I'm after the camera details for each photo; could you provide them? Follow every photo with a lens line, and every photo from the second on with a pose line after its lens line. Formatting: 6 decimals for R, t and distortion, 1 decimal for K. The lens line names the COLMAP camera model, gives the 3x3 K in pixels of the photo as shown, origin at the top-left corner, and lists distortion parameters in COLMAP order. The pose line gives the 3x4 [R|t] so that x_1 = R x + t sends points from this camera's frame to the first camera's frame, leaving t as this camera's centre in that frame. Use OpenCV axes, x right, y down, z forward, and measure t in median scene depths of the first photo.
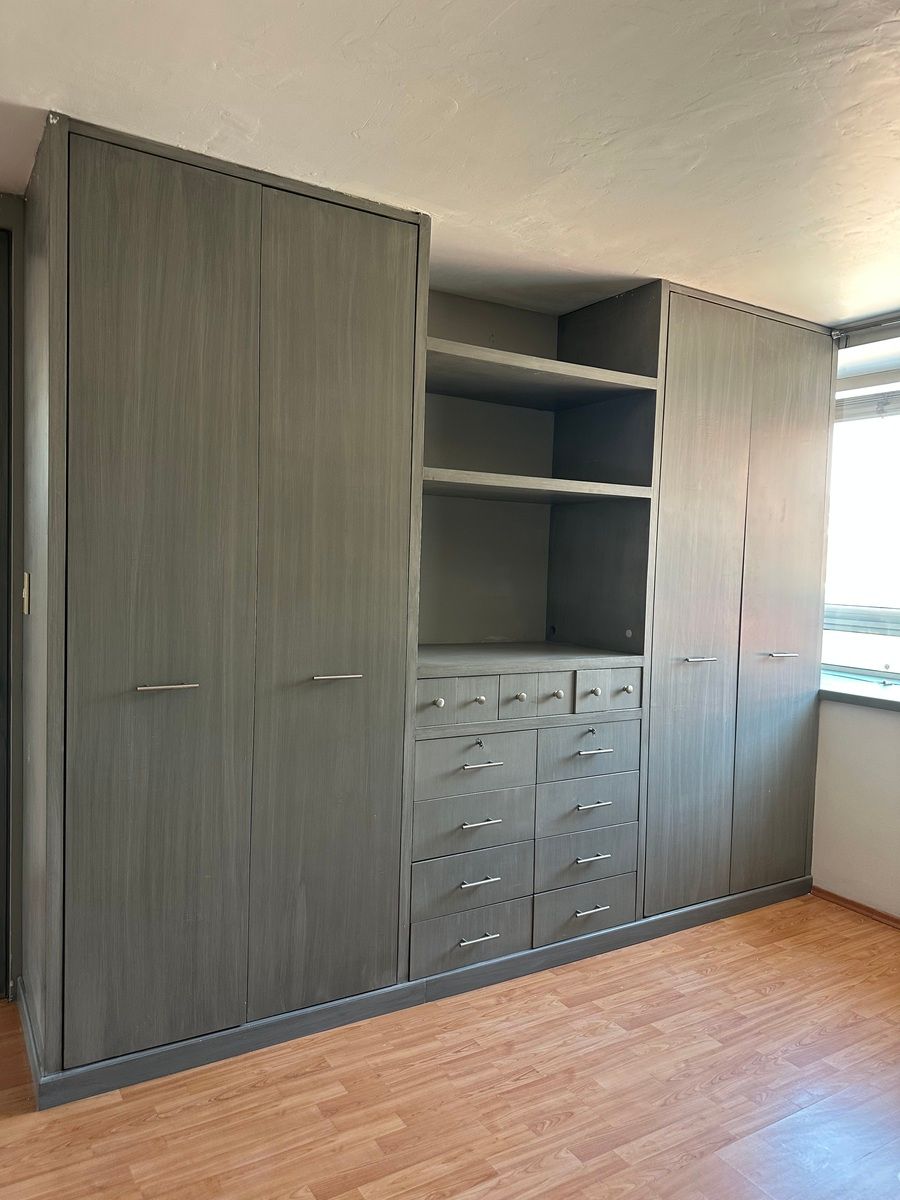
lens RADIAL K [[846.9, 0, 450.0], [0, 846.9, 600.0], [0, 0, 1]] dist [0.030110, -0.033701]
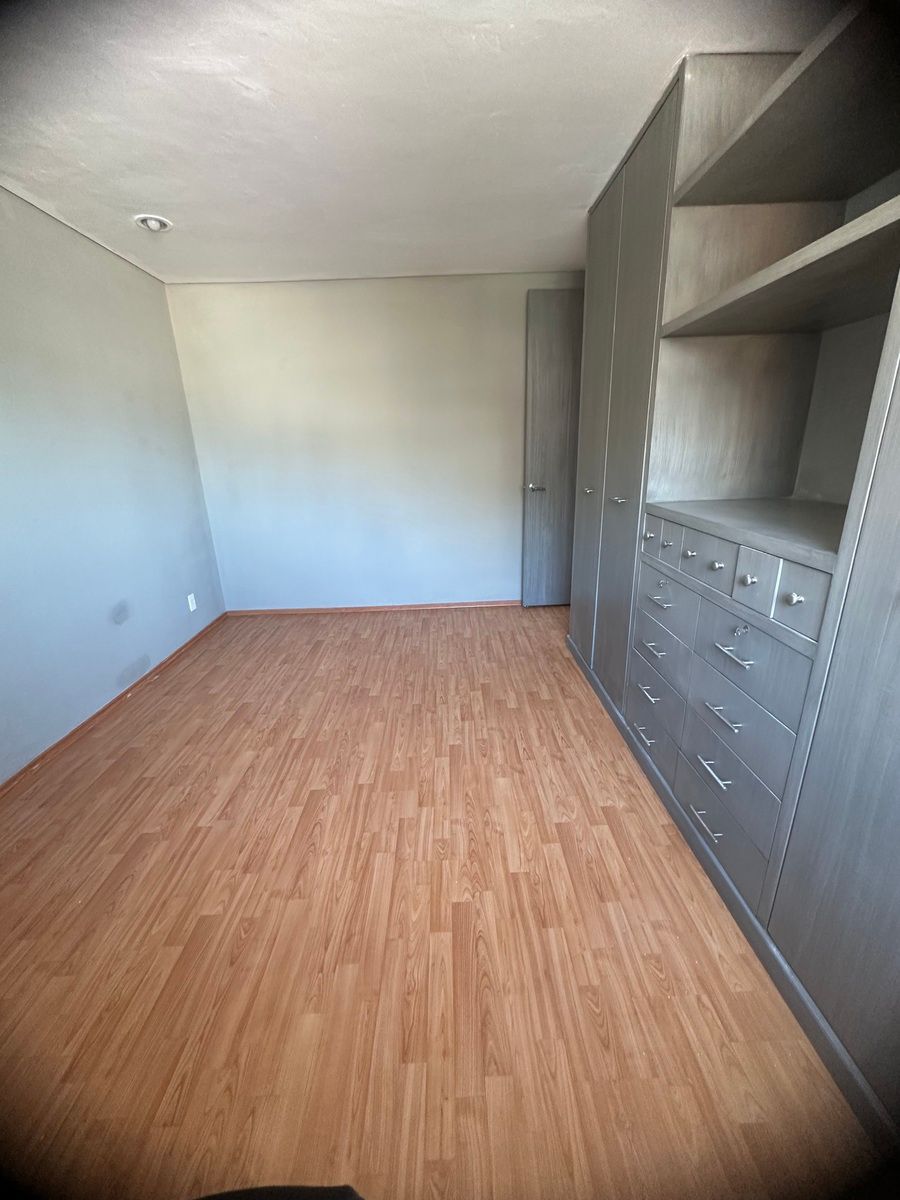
lens RADIAL K [[488.4, 0, 462.5], [0, 488.4, 598.5], [0, 0, 1]] dist [-0.000144, -0.000026]
pose [[-0.495960, 0.246073, -0.832749, 0.793585], [-0.024883, 0.954586, 0.296895, 0.003709], [0.867989, 0.167970, -0.467314, 1.195126]]
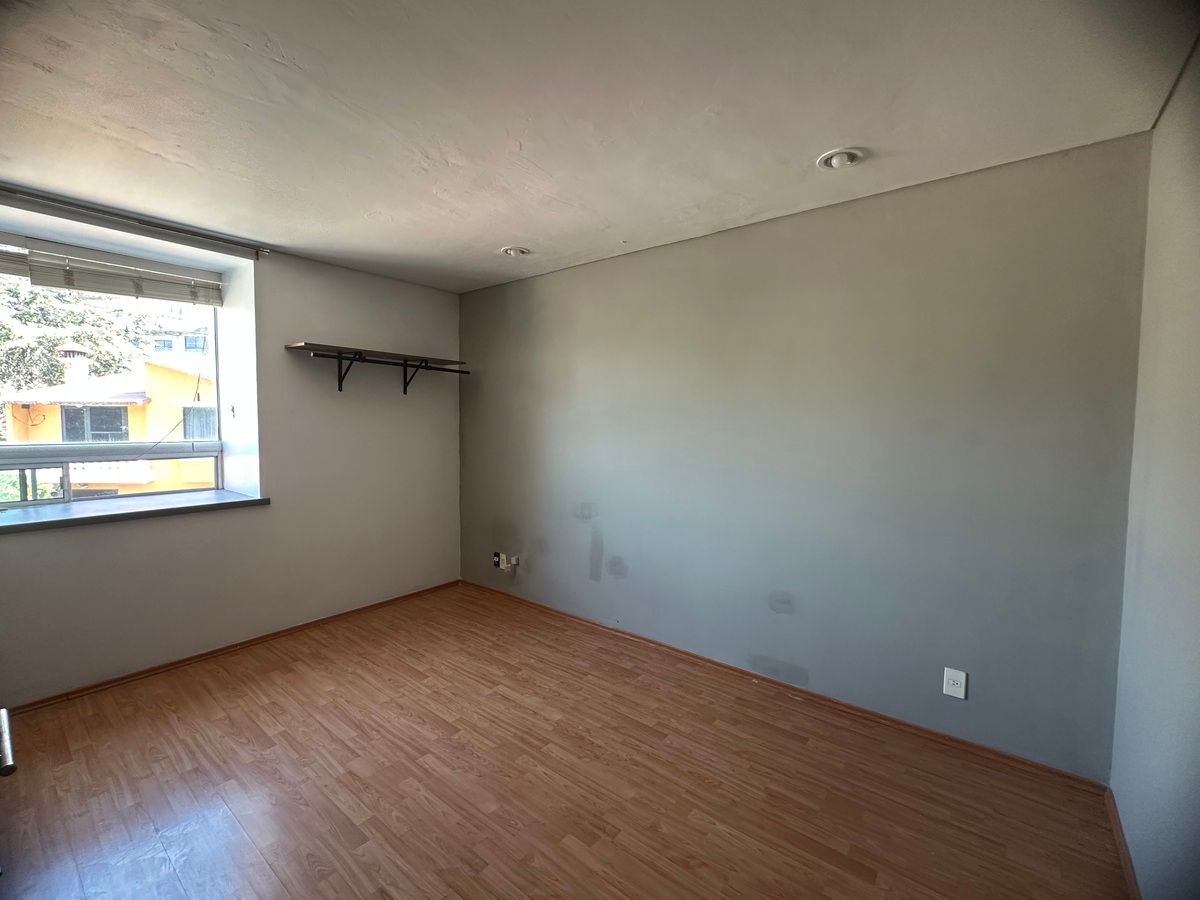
lens RADIAL K [[508.2, 0, 600.0], [0, 508.2, 450.0], [0, 0, 1]] dist [-0.003118, -0.000424]
pose [[-0.337077, -0.090290, 0.937138, -0.570034], [0.023476, 0.994275, 0.104239, -0.055589], [-0.941184, 0.057137, -0.333027, 0.705553]]
